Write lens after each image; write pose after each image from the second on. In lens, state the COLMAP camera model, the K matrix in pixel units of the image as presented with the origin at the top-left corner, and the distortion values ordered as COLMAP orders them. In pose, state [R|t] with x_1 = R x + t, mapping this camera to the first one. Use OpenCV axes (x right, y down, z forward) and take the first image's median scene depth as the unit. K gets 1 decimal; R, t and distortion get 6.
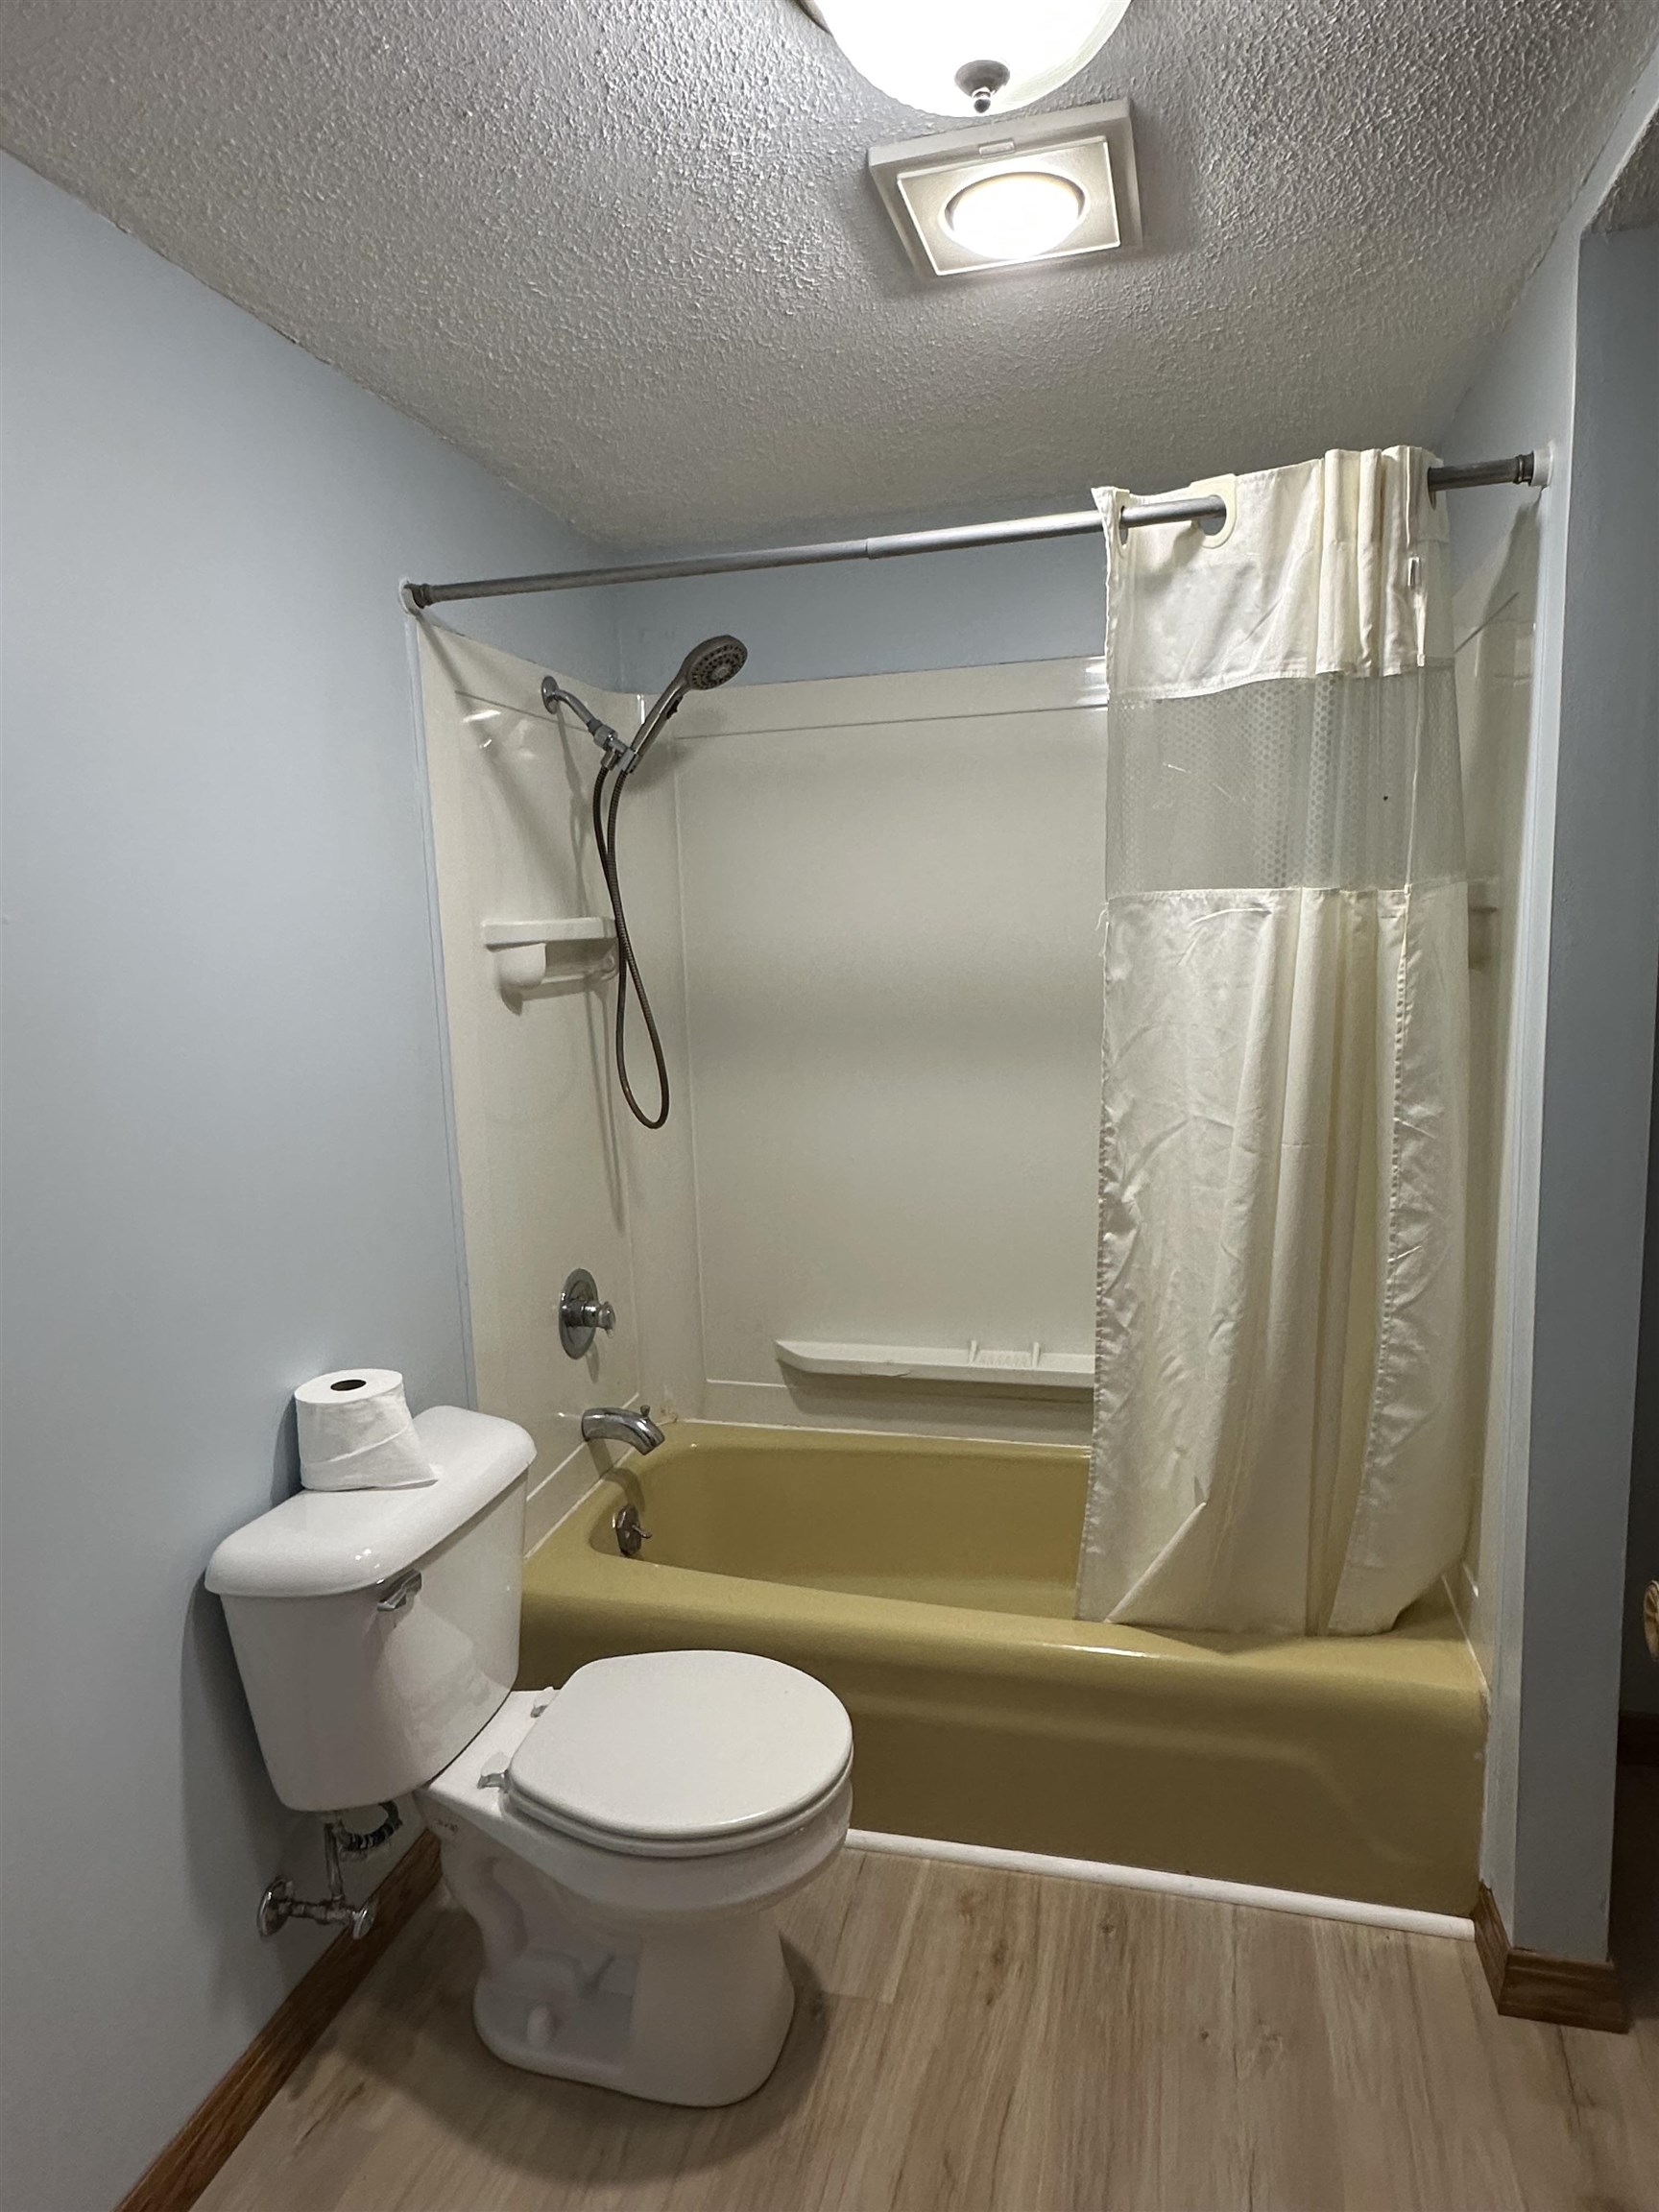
lens RADIAL K [[1297.4, 0, 829.5], [0, 1297.4, 1106.0], [0, 0, 1]] dist [-0.003019, 0.000511]
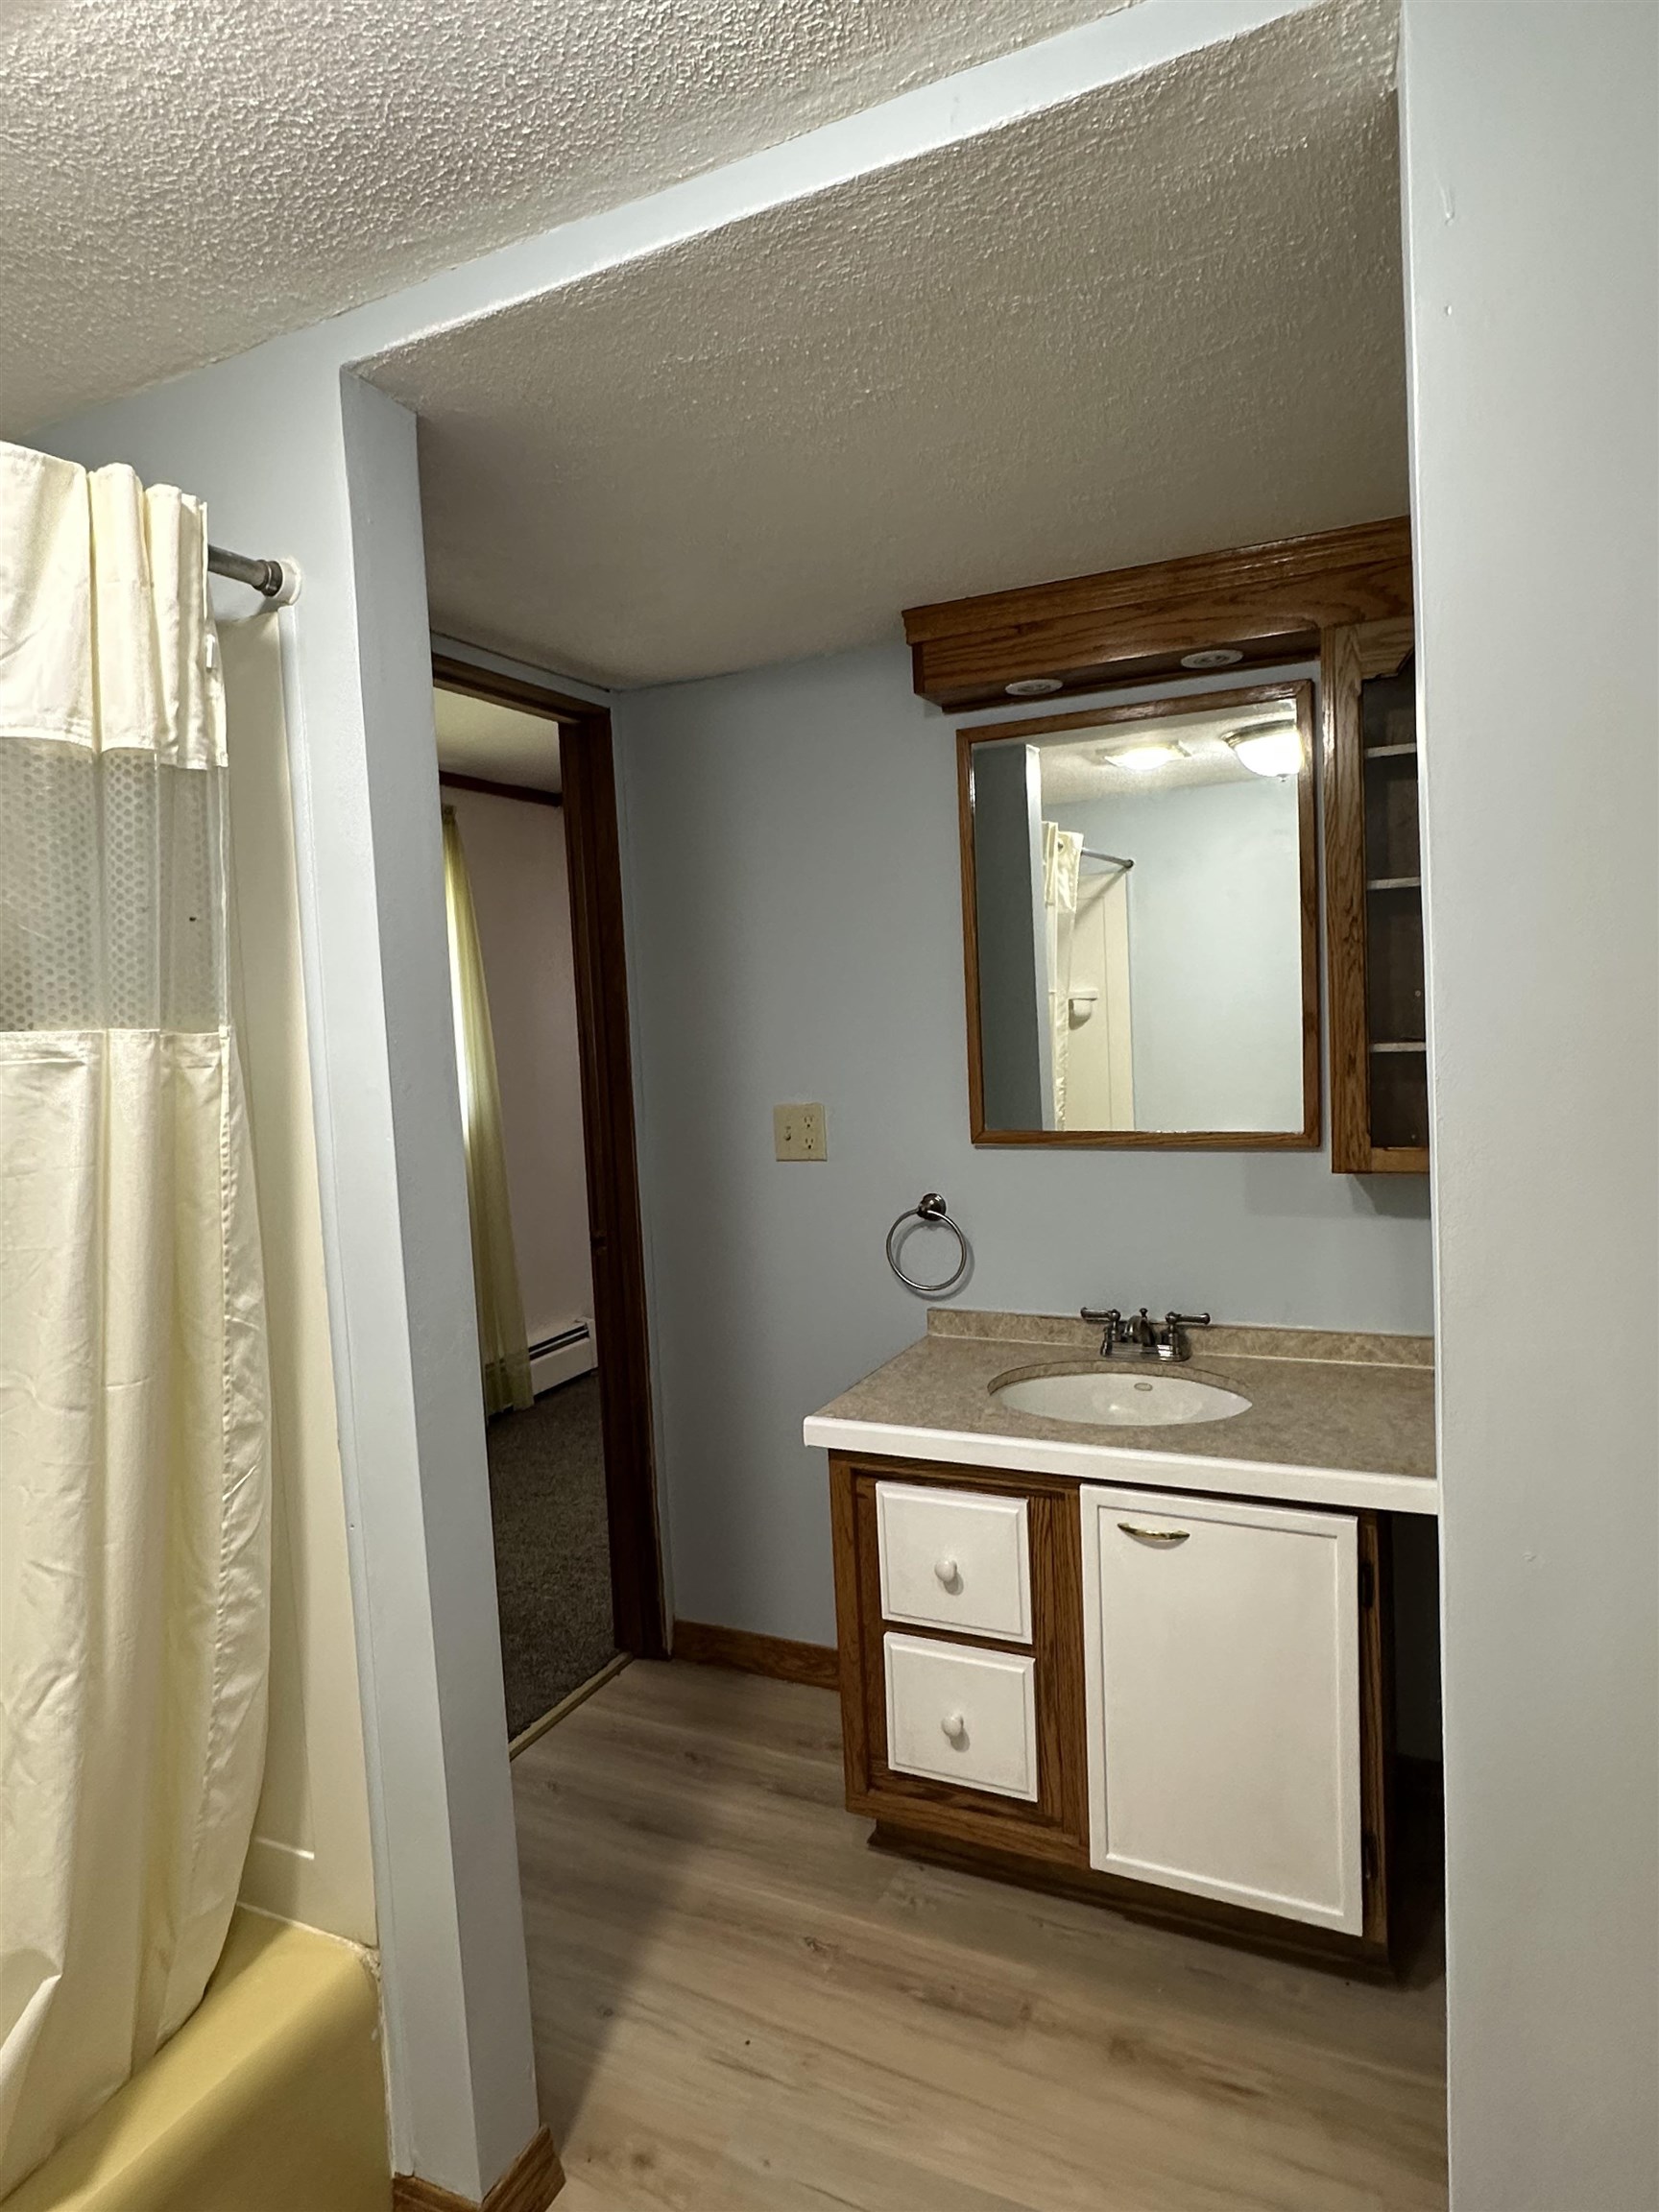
lens RADIAL K [[1291.6, 0, 825.2], [0, 1291.6, 1097.8], [0, 0, 1]] dist [-0.005075, 0.002064]
pose [[0.179767, -0.040992, 0.982855, -0.275008], [0.183440, 0.983003, 0.007446, -0.061597], [-0.966454, 0.178957, 0.184231, 0.478257]]
